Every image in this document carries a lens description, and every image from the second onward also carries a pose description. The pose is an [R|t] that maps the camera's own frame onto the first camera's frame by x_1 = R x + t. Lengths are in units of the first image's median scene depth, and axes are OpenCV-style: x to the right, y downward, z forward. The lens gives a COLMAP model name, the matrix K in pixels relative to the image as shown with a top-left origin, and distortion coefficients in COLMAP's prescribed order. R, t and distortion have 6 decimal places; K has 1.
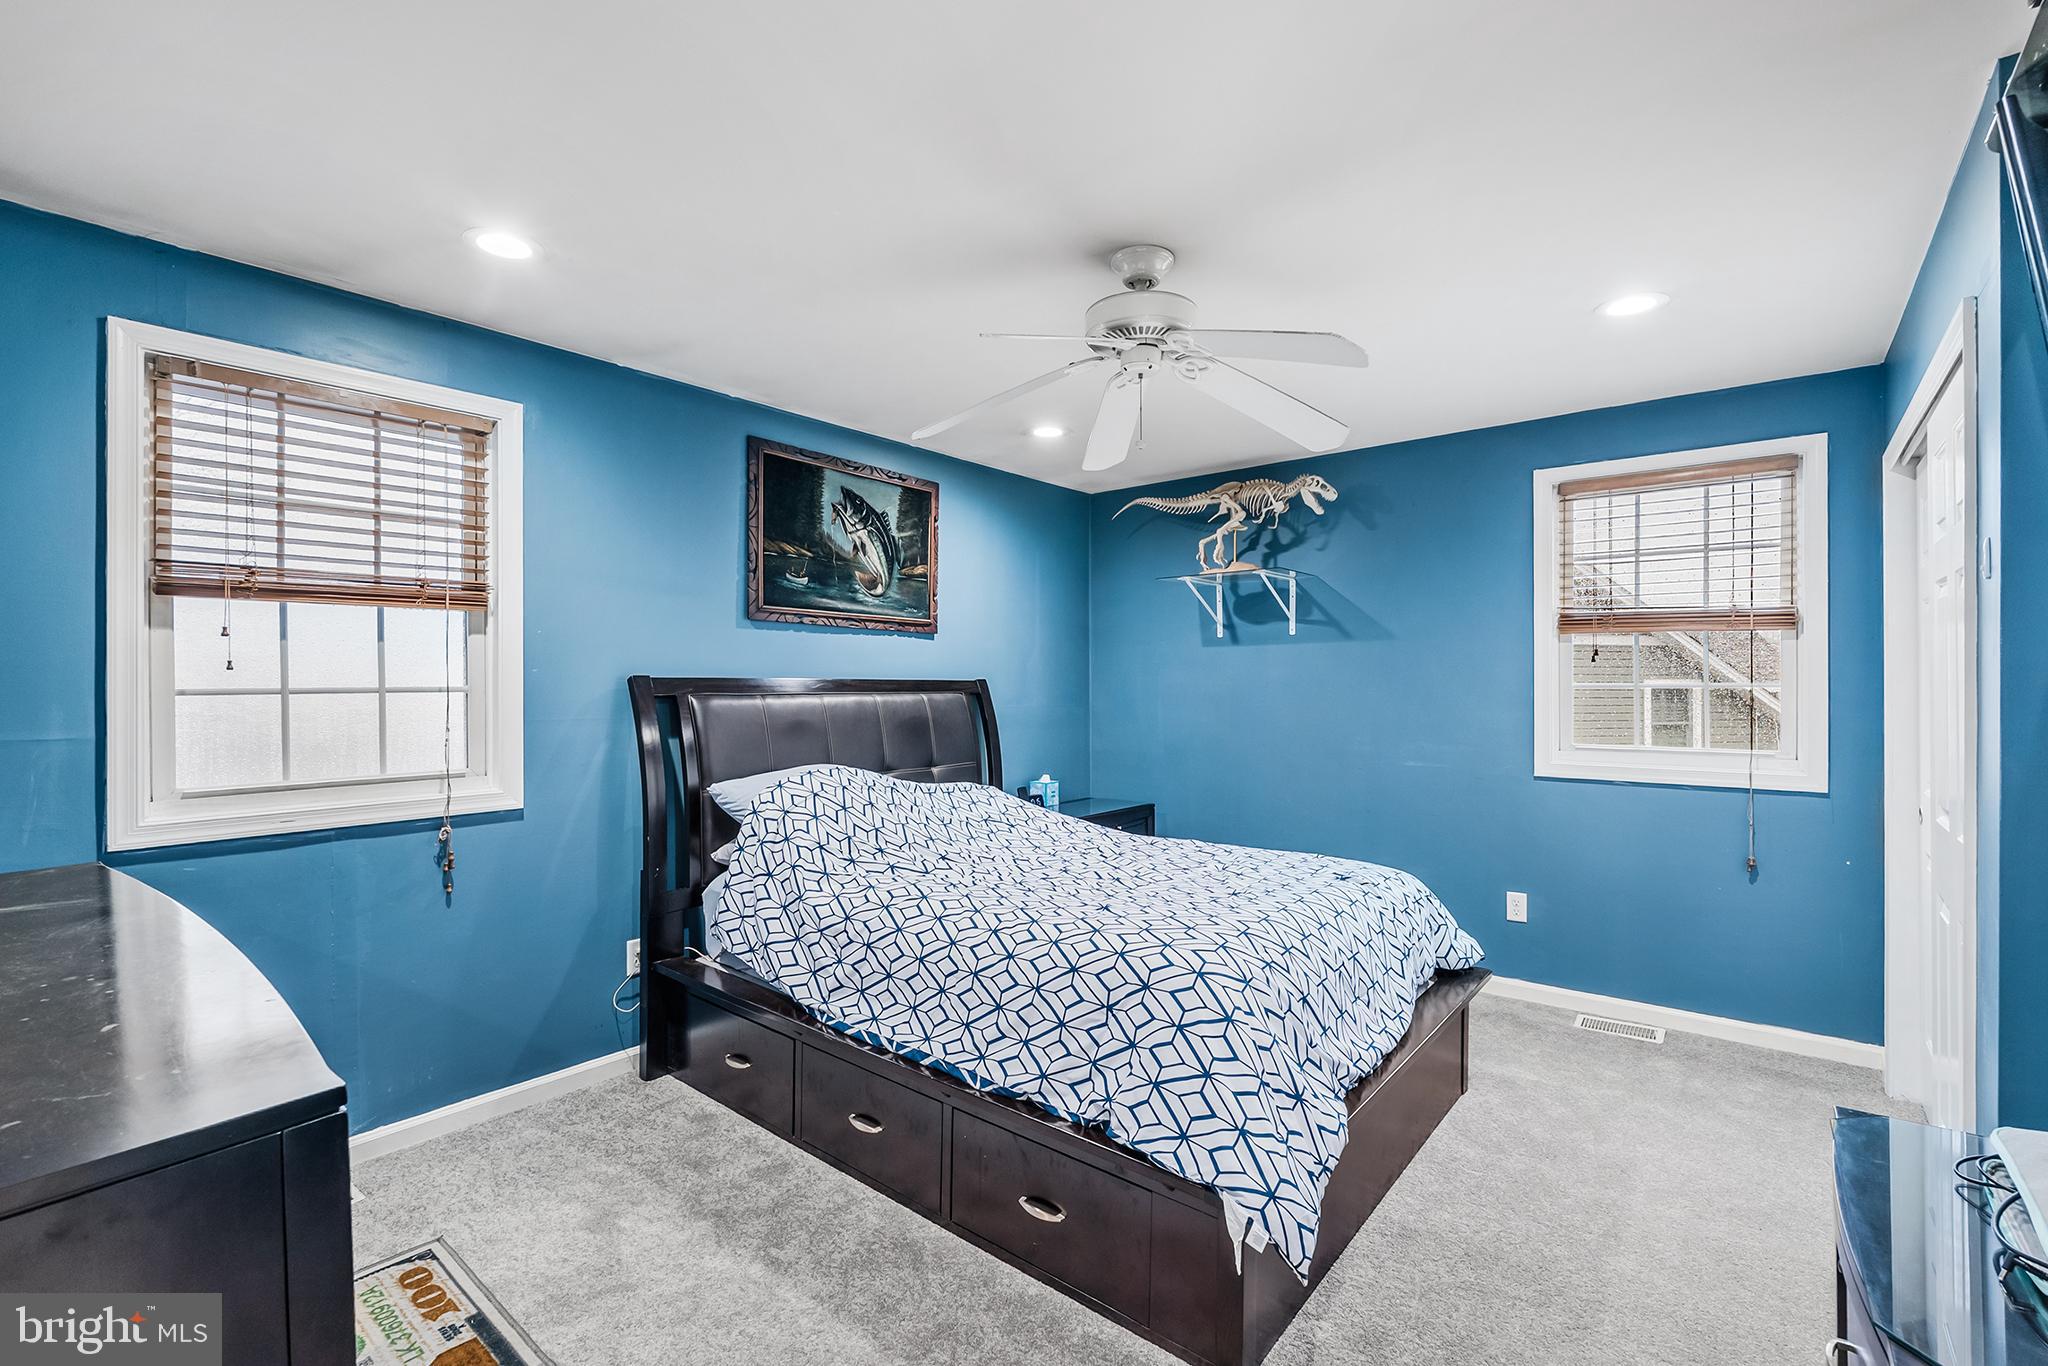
lens RADIAL K [[913.4, 0, 1023.8], [0, 913.4, 684.9], [0, 0, 1]] dist [-0.001295, 0.000531]
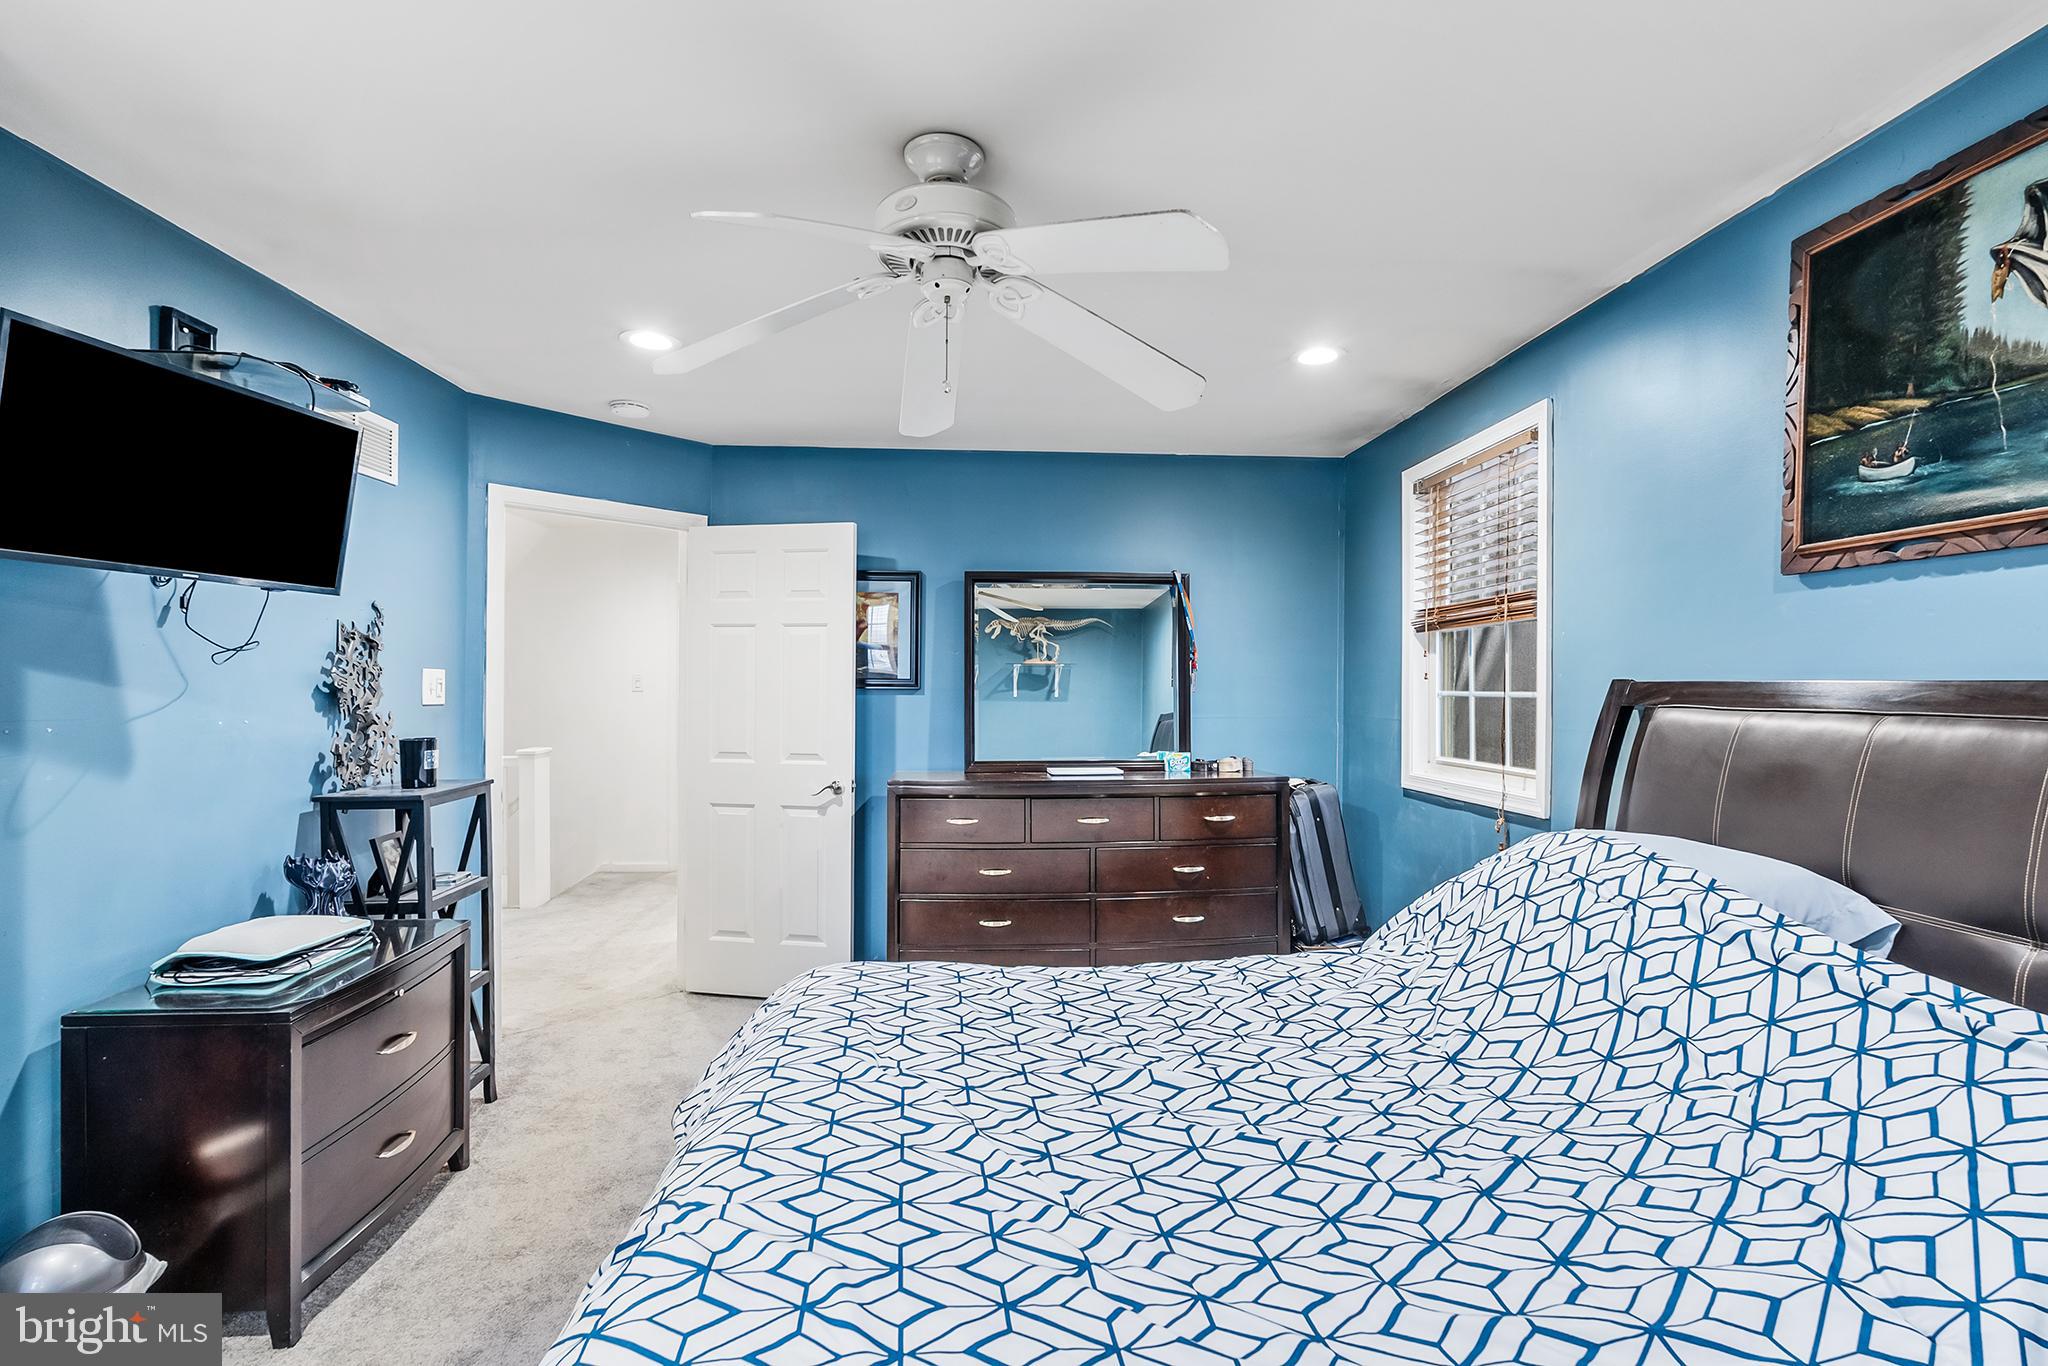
lens RADIAL K [[913.4, 0, 1019.8], [0, 913.4, 684.1], [0, 0, 1]] dist [-0.001295, 0.000531]
pose [[-0.731672, 0.000529, -0.681657, 0.399918], [-0.000234, 0.999999, 0.001028, -0.005798], [0.681657, 0.000912, -0.731671, 1.042355]]
